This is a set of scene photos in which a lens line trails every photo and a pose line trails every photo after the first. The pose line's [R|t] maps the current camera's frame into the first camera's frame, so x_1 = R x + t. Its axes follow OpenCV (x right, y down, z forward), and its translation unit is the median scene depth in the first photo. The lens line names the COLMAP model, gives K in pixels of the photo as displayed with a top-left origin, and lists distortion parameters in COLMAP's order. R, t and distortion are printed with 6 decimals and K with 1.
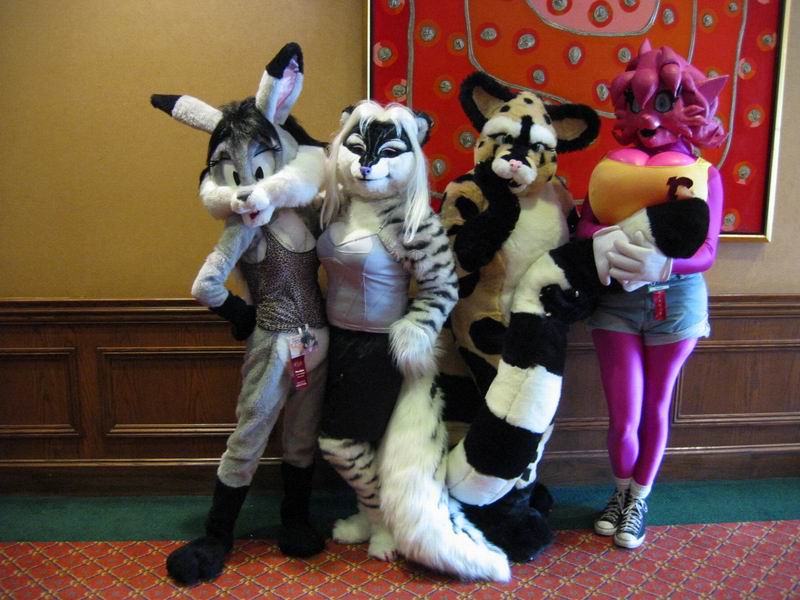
lens RADIAL K [[847.6, 0, 400.0], [0, 847.6, 300.0], [0, 0, 1]] dist [-0.134613, 0.115992]
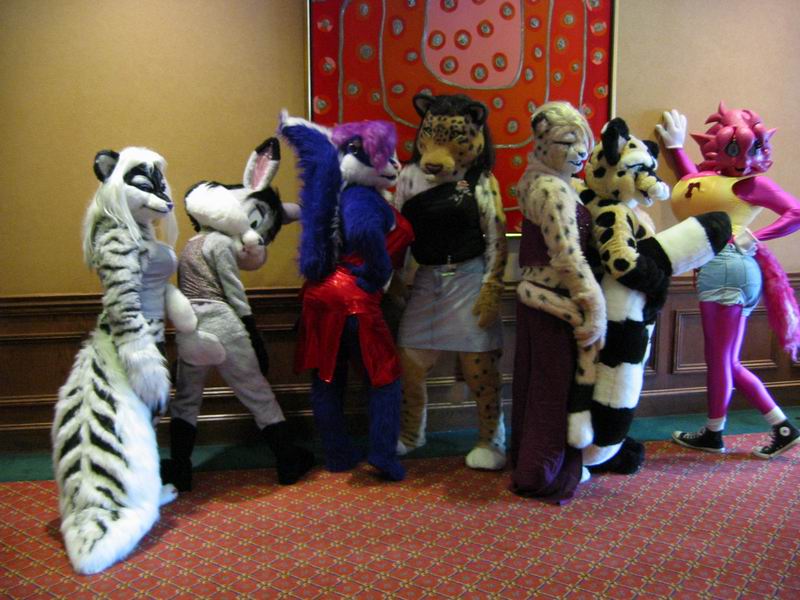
lens RADIAL K [[847.6, 0, 400.0], [0, 847.6, 300.0], [0, 0, 1]] dist [-0.134613, 0.115992]
pose [[0.995254, -0.028161, 0.093146, -0.026164], [0.031716, 0.998815, -0.036904, 0.071838], [-0.091996, 0.039683, 0.994968, -0.332448]]
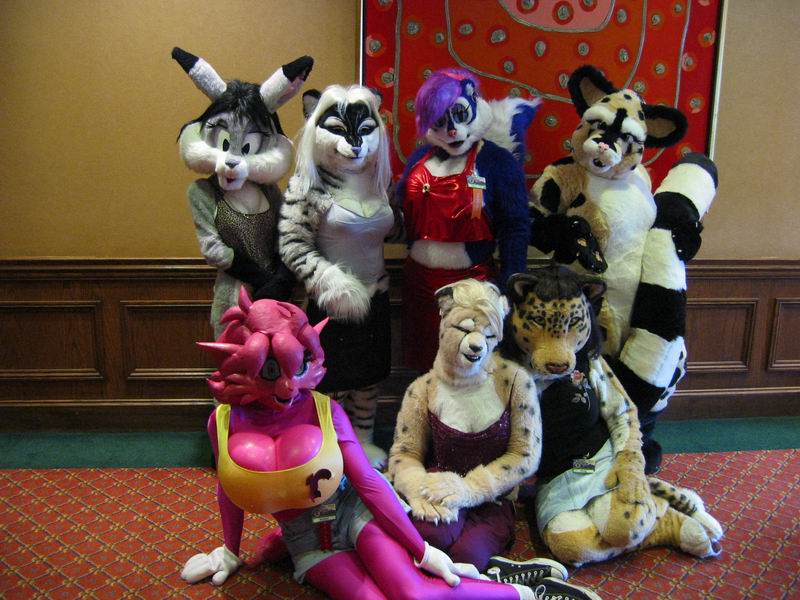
lens RADIAL K [[847.6, 0, 400.0], [0, 847.6, 300.0], [0, 0, 1]] dist [-0.134613, 0.115992]
pose [[0.999470, 0.005395, 0.032089, -0.018270], [-0.006600, 0.999272, 0.037573, 0.010662], [-0.031863, -0.037765, 0.998779, -0.152421]]
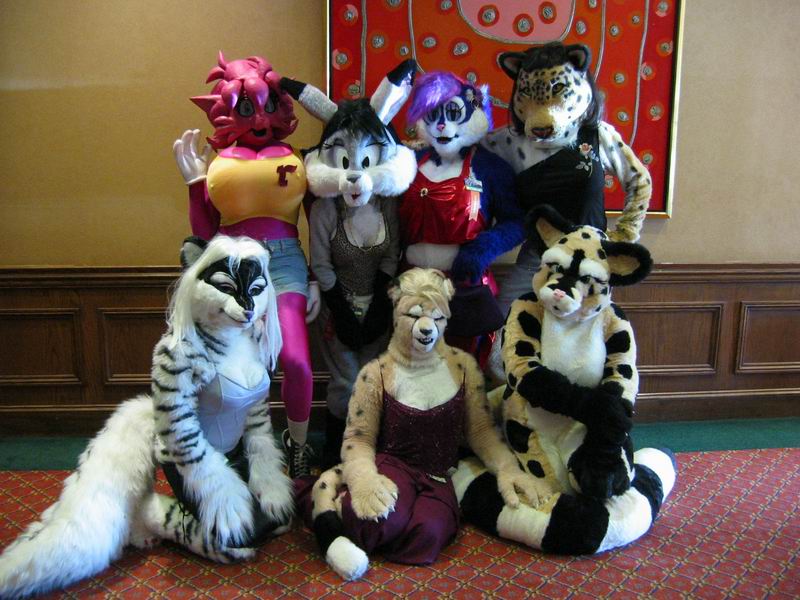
lens RADIAL K [[847.6, 0, 400.0], [0, 847.6, 300.0], [0, 0, 1]] dist [-0.134613, 0.115992]
pose [[0.999714, -0.001919, 0.023838, 0.034224], [0.001726, 0.999965, 0.008128, 0.037308], [-0.023853, -0.008085, 0.999683, -0.185395]]
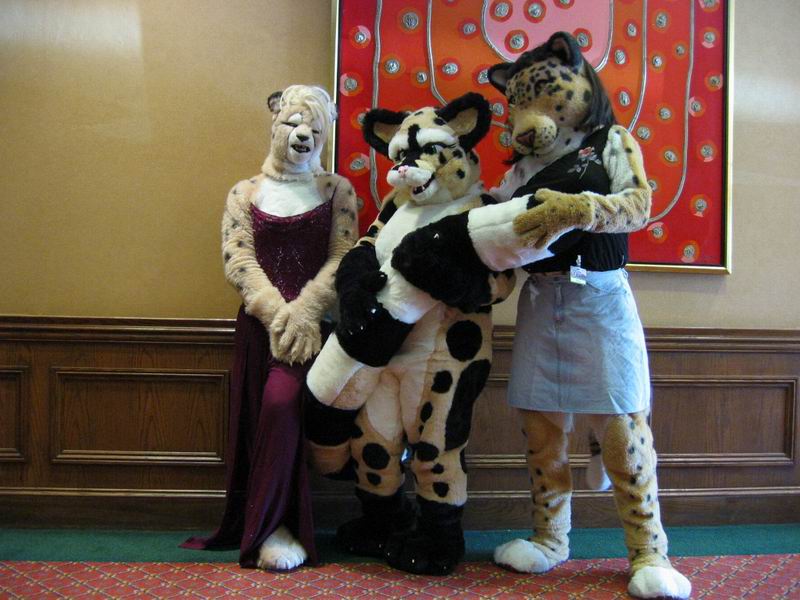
lens RADIAL K [[847.6, 0, 400.0], [0, 847.6, 300.0], [0, 0, 1]] dist [-0.134613, 0.115992]
pose [[0.999714, 0.014588, 0.018943, 0.026094], [-0.010453, 0.979227, -0.202499, 0.175102], [-0.021503, 0.202243, 0.979099, 0.023814]]
